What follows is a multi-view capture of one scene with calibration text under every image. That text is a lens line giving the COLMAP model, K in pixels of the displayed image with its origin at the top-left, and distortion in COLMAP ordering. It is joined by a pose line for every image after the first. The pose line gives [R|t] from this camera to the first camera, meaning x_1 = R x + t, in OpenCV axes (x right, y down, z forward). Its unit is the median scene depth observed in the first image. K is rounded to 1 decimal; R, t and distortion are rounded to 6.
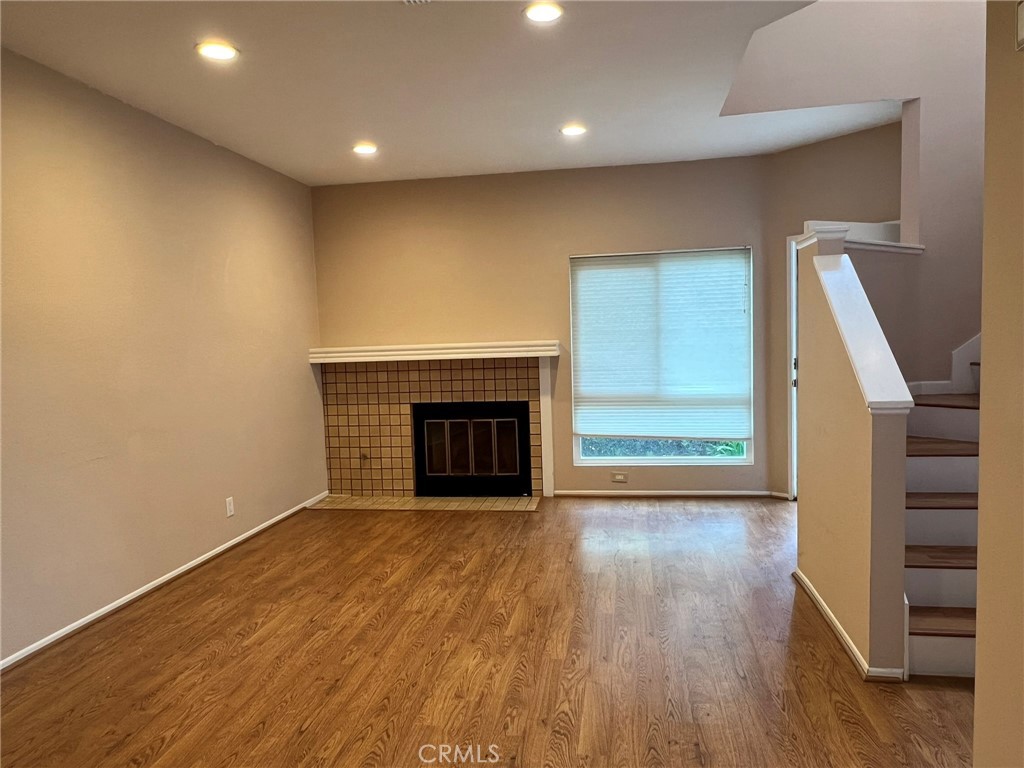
lens RADIAL K [[713.9, 0, 511.4], [0, 713.9, 384.8], [0, 0, 1]] dist [-0.002603, -0.001366]
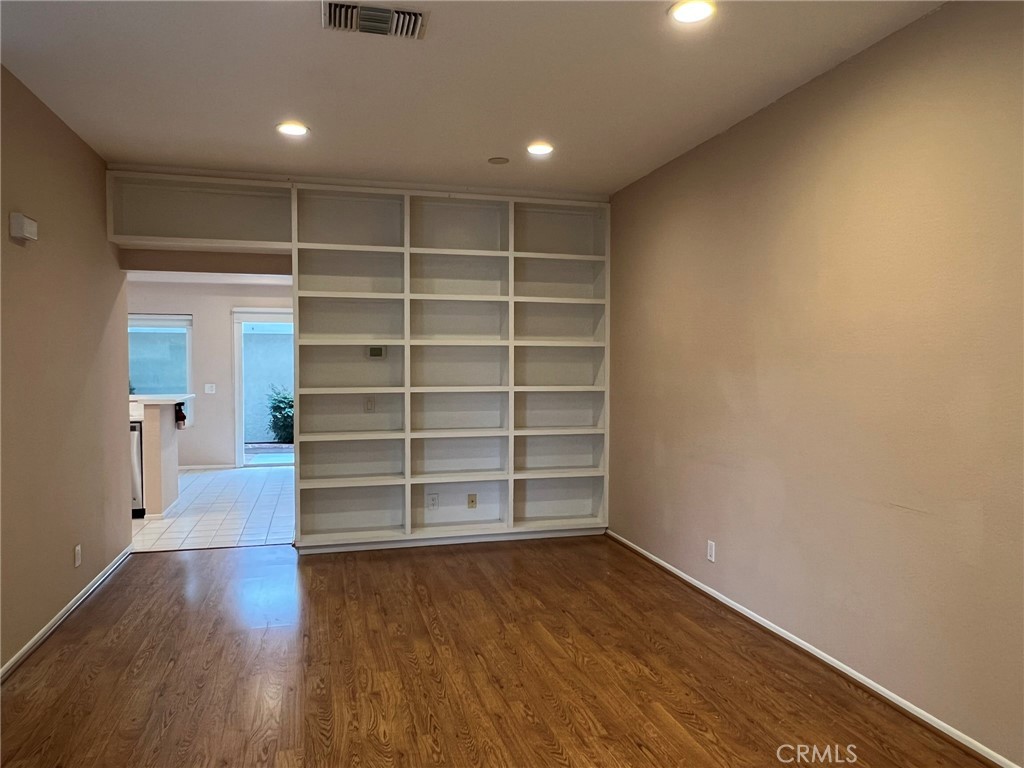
lens RADIAL K [[713.9, 0, 511.9], [0, 713.9, 382.6], [0, 0, 1]] dist [-0.002603, -0.001366]
pose [[-0.910347, 0.043596, -0.411544, 0.151810], [-0.000499, 0.994320, 0.106434, -0.140623], [0.413846, 0.097097, -0.905154, 1.868704]]
